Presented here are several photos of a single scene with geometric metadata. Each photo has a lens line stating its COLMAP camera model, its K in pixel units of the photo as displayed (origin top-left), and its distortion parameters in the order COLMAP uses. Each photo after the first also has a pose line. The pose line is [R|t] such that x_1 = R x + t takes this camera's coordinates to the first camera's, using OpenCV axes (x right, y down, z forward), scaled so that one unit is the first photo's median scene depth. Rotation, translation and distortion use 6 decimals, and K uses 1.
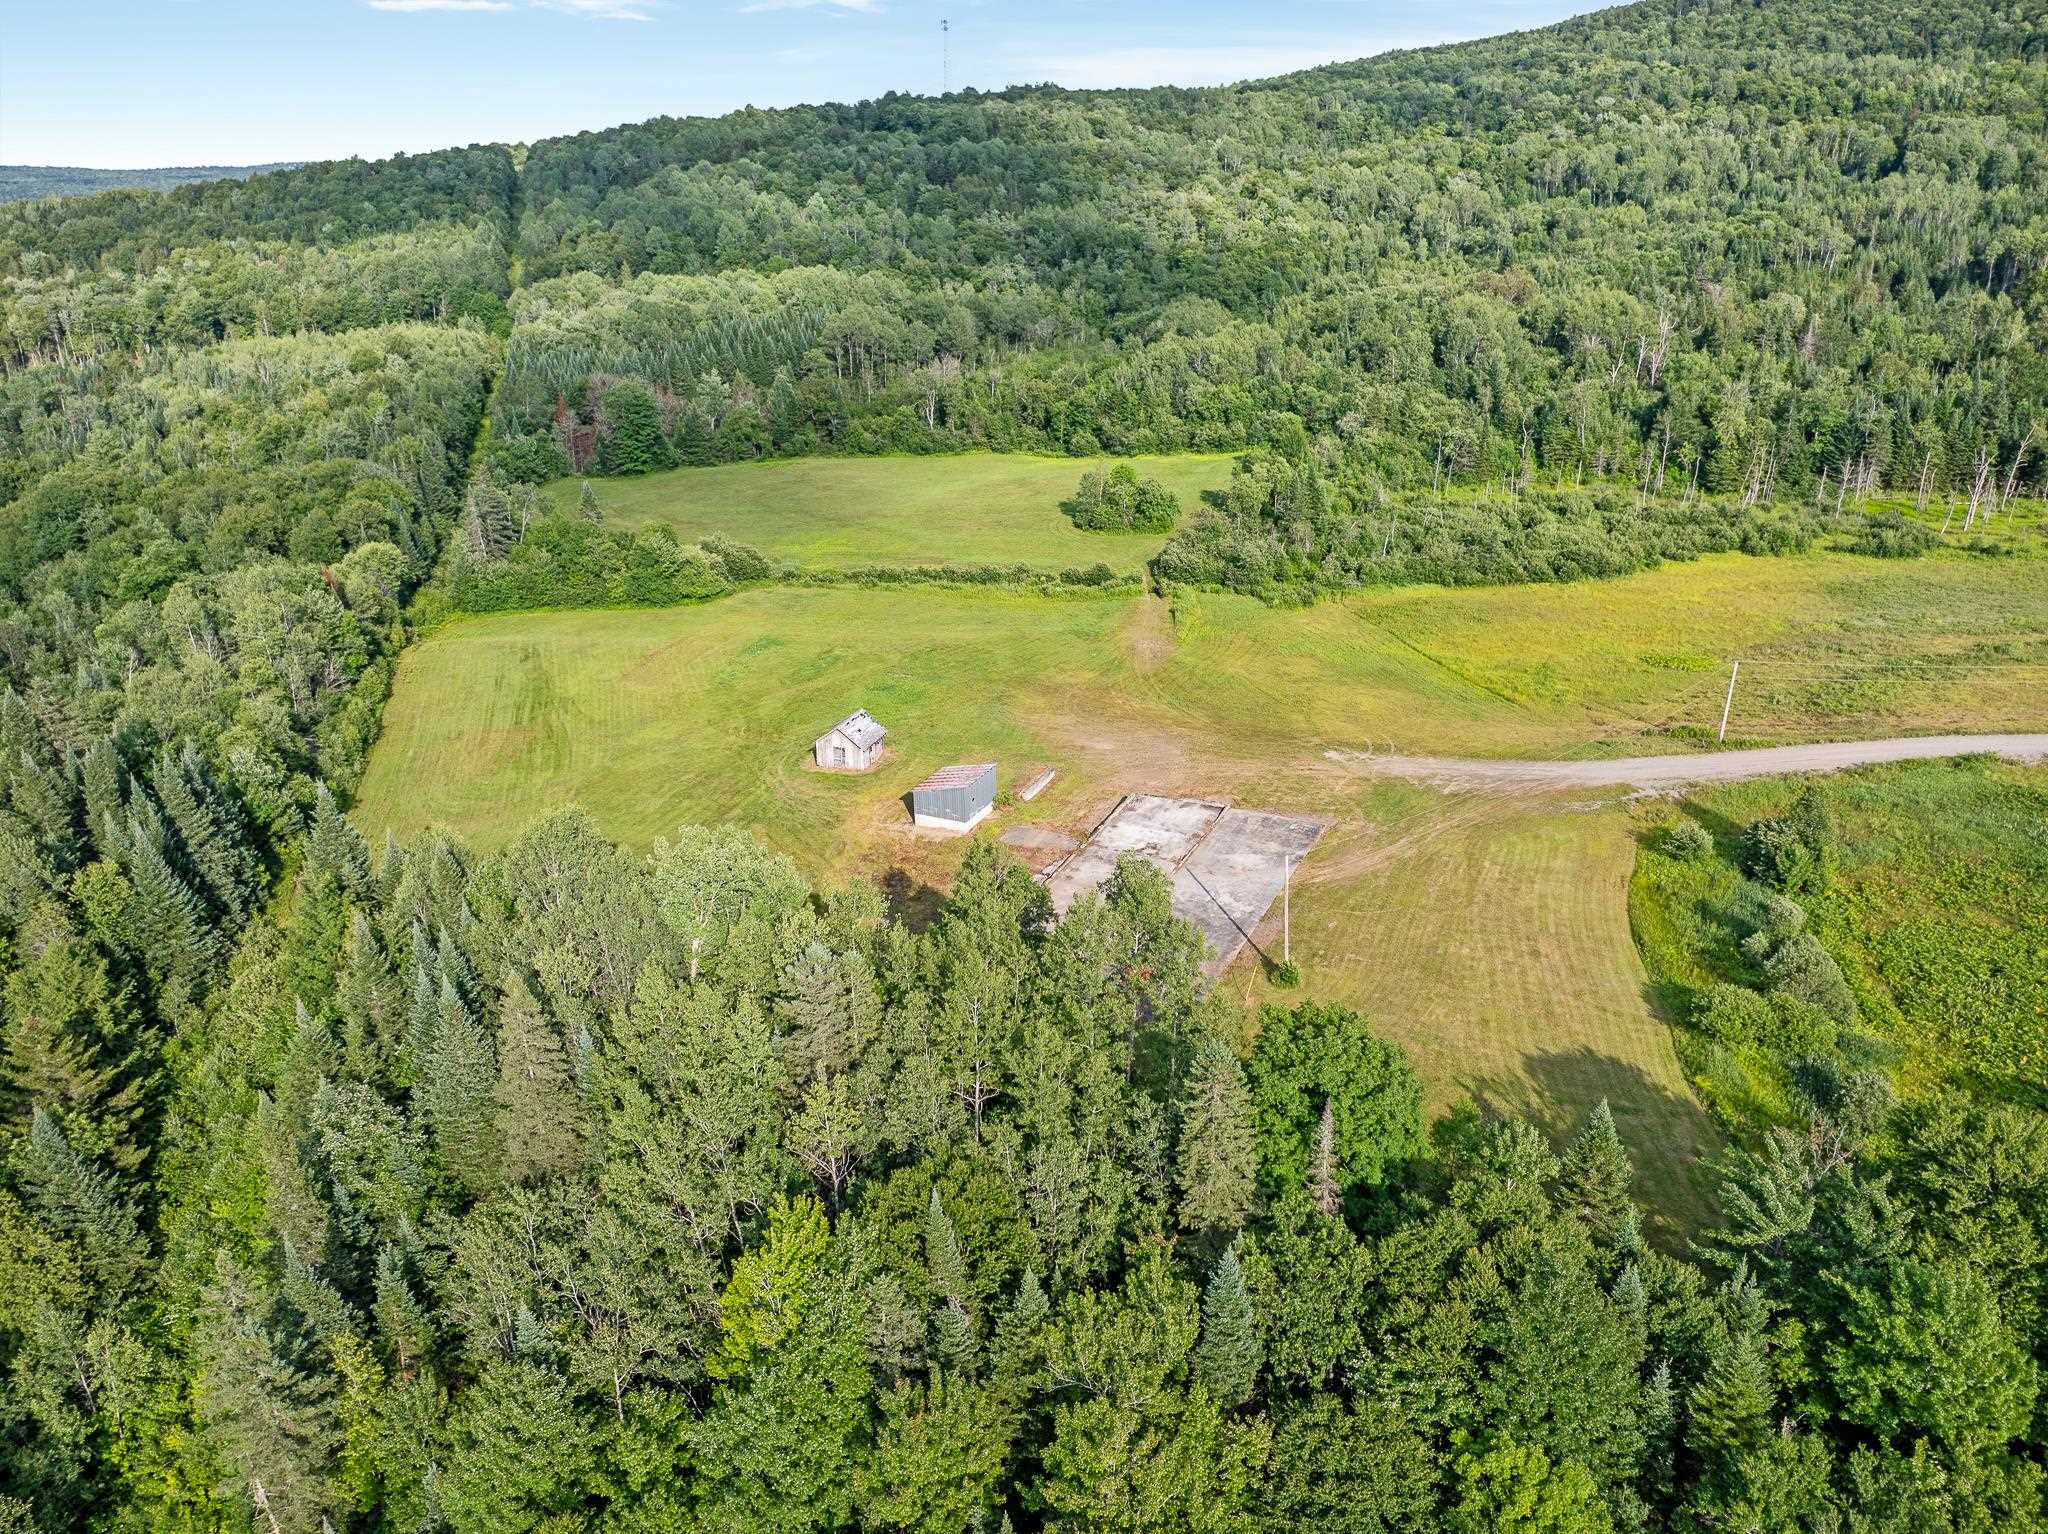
lens RADIAL K [[1434.8, 0, 1023.5], [0, 1434.8, 771.1], [0, 0, 1]] dist [-0.043818, 0.010676]
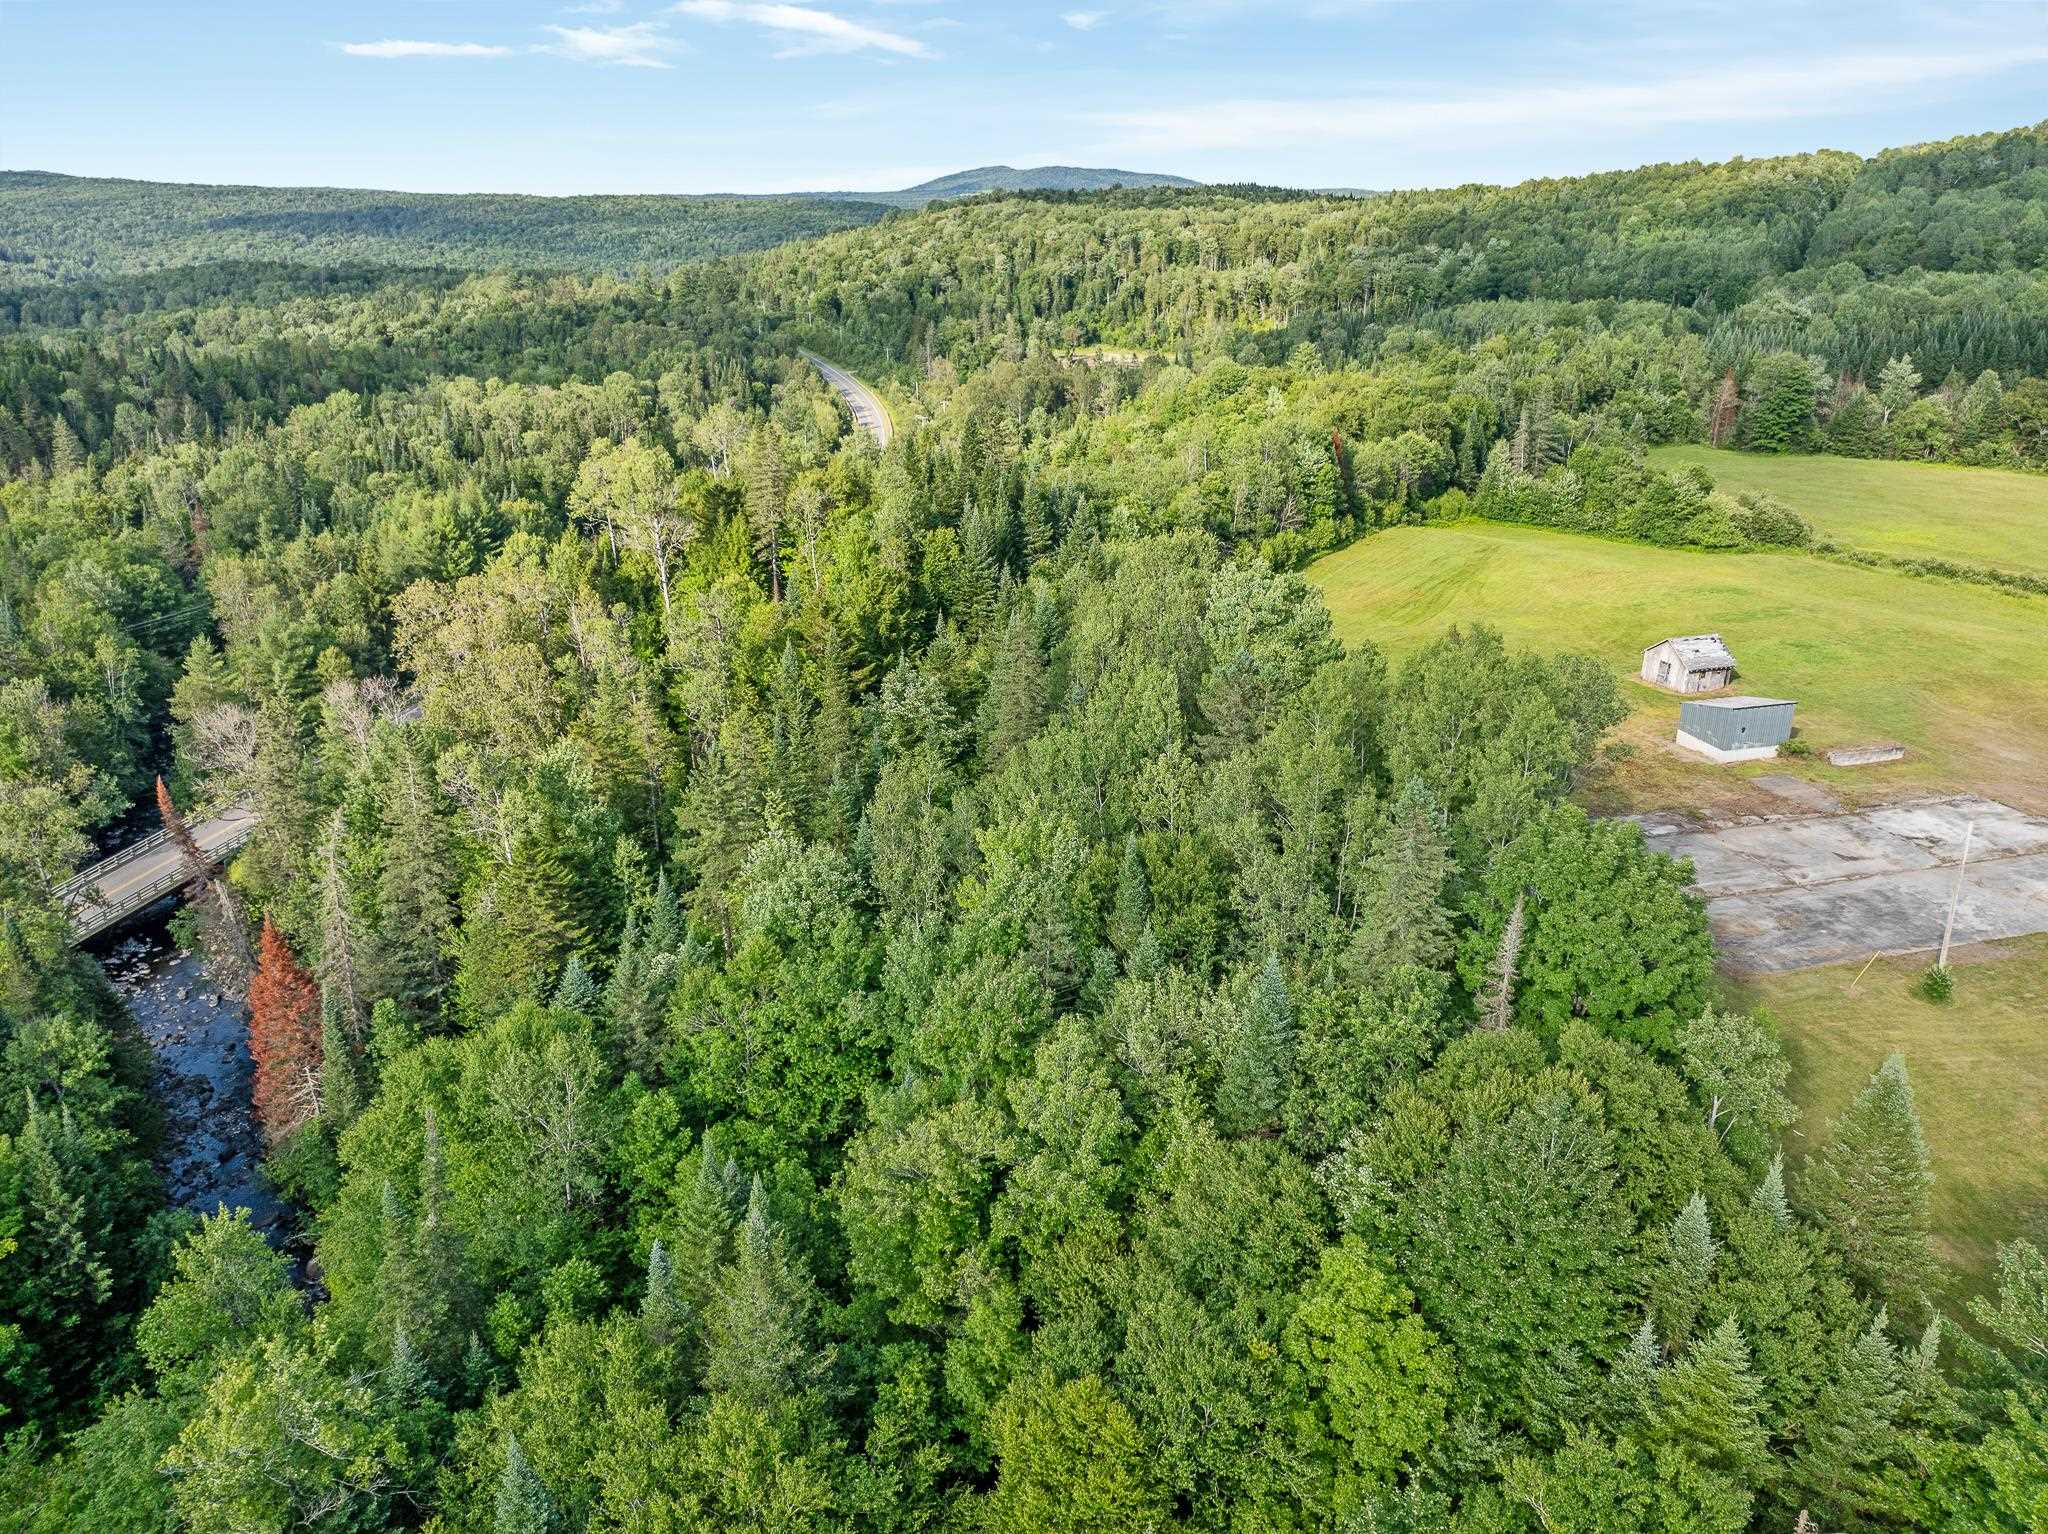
lens RADIAL K [[1434.8, 0, 1033.3], [0, 1434.8, 759.2], [0, 0, 1]] dist [-0.043818, 0.010676]
pose [[0.649848, 0.285132, -0.704555, 0.125031], [-0.305678, 0.946741, 0.101203, 0.034576], [0.695887, 0.149600, 0.702396, 0.049924]]
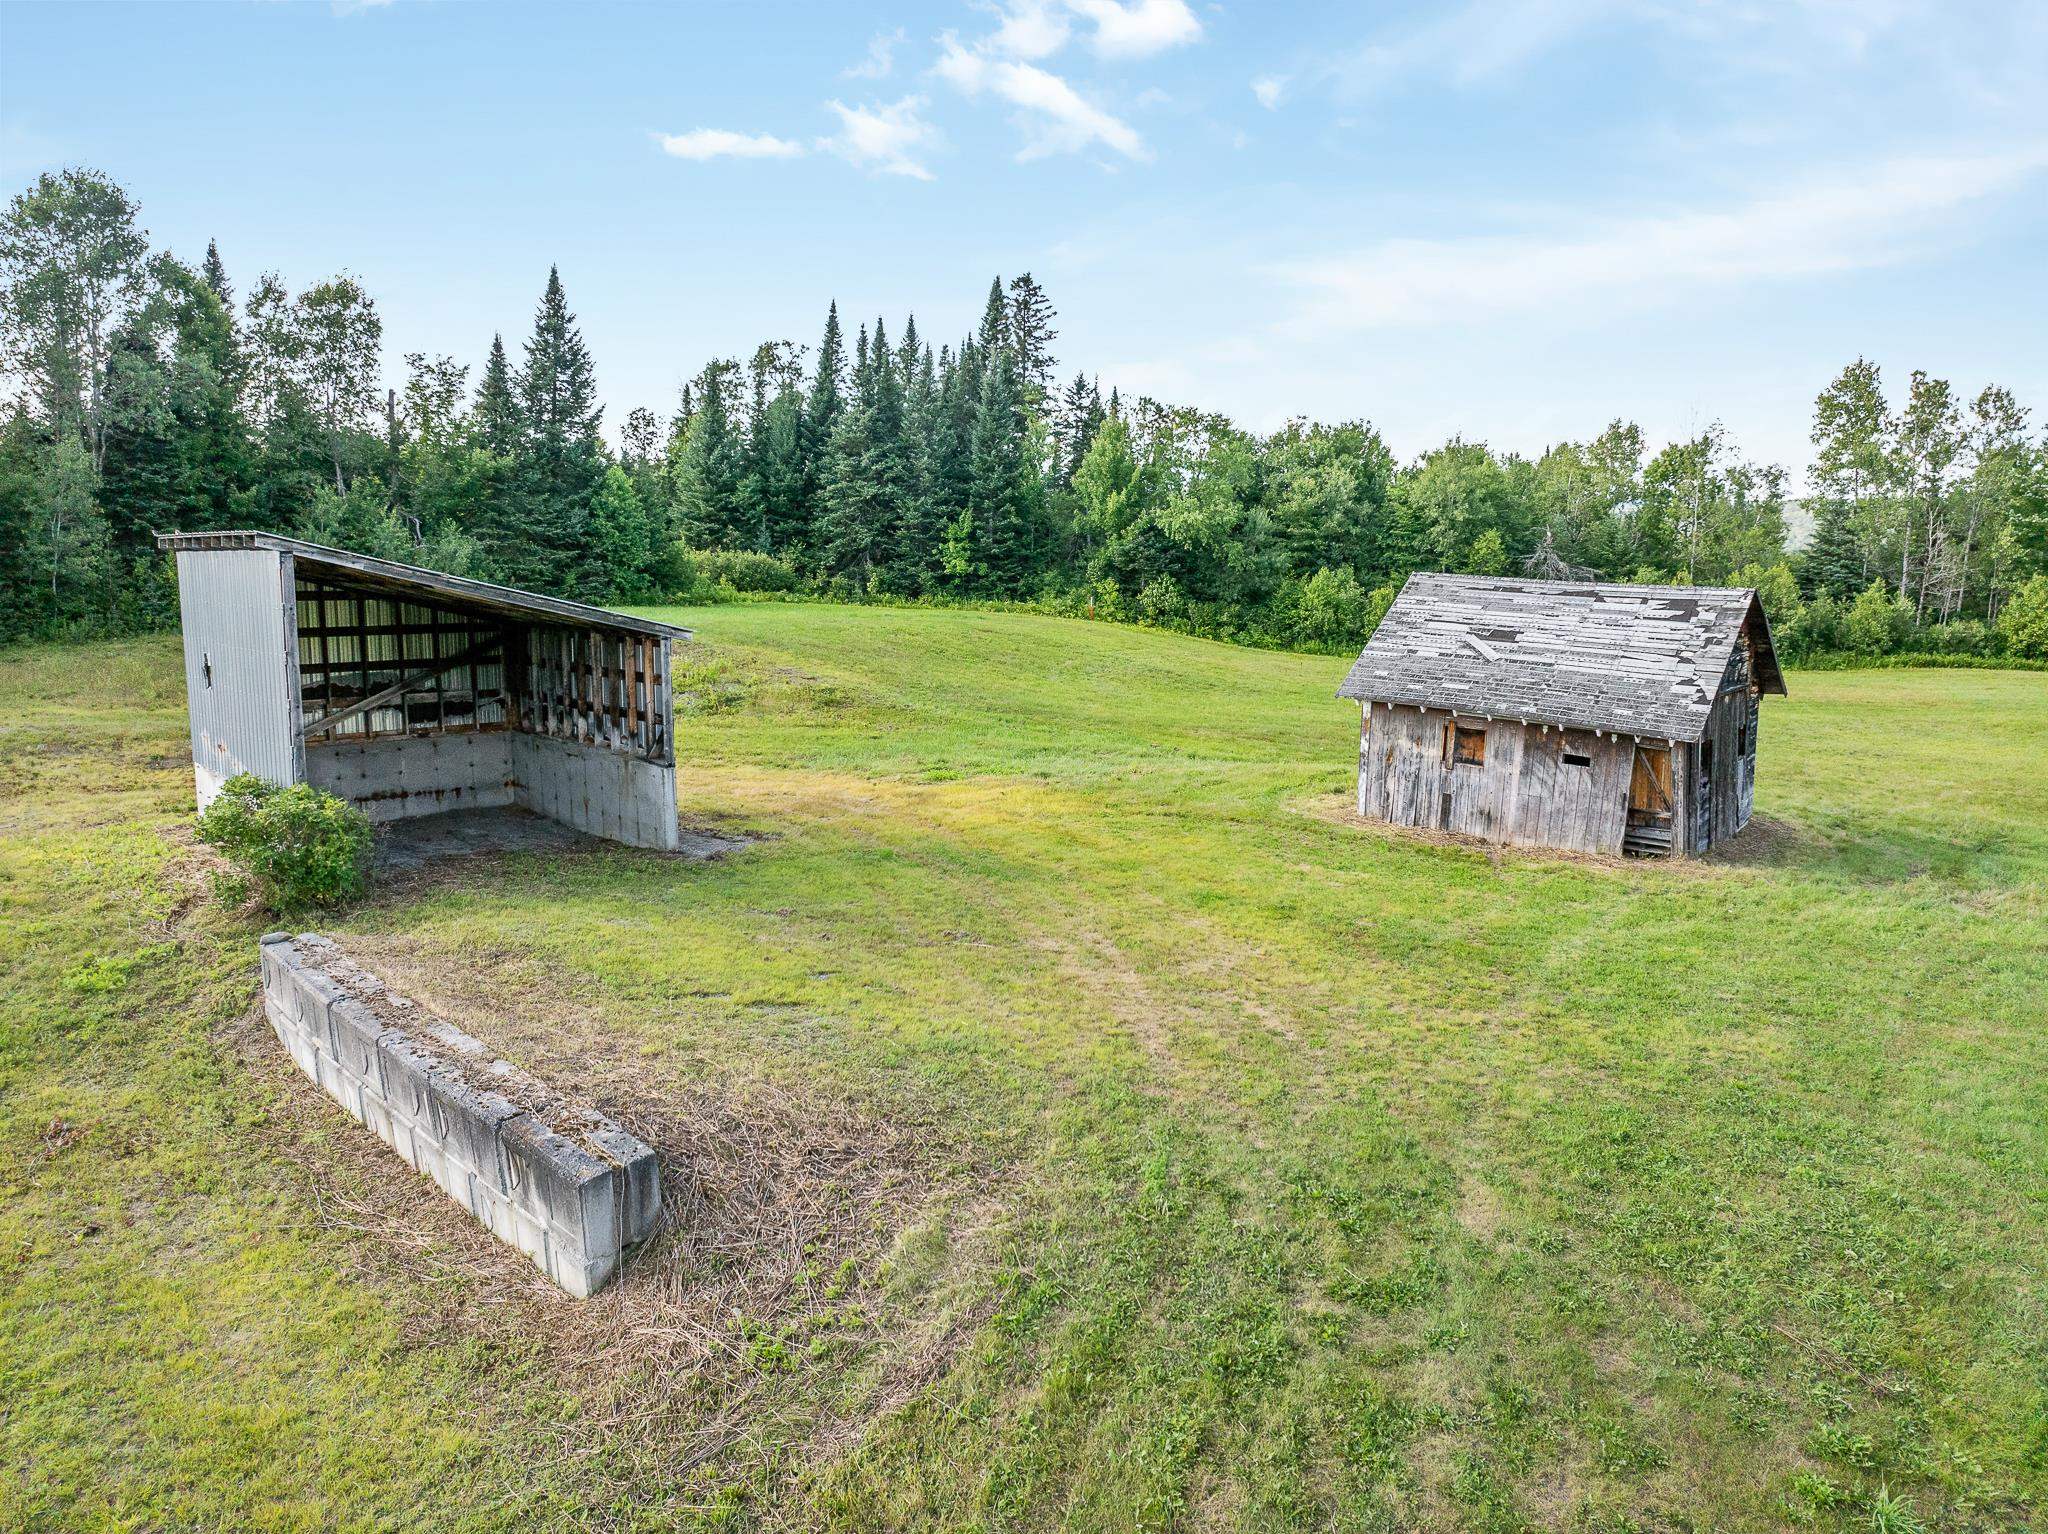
lens RADIAL K [[1434.8, 0, 1031.4], [0, 1434.8, 776.1], [0, 0, 1]] dist [-0.043818, 0.010676]
pose [[-0.394272, 0.157888, -0.905329, 0.033391], [-0.350046, 0.885066, 0.306800, -0.022568], [0.849716, 0.437869, -0.293689, 0.487967]]
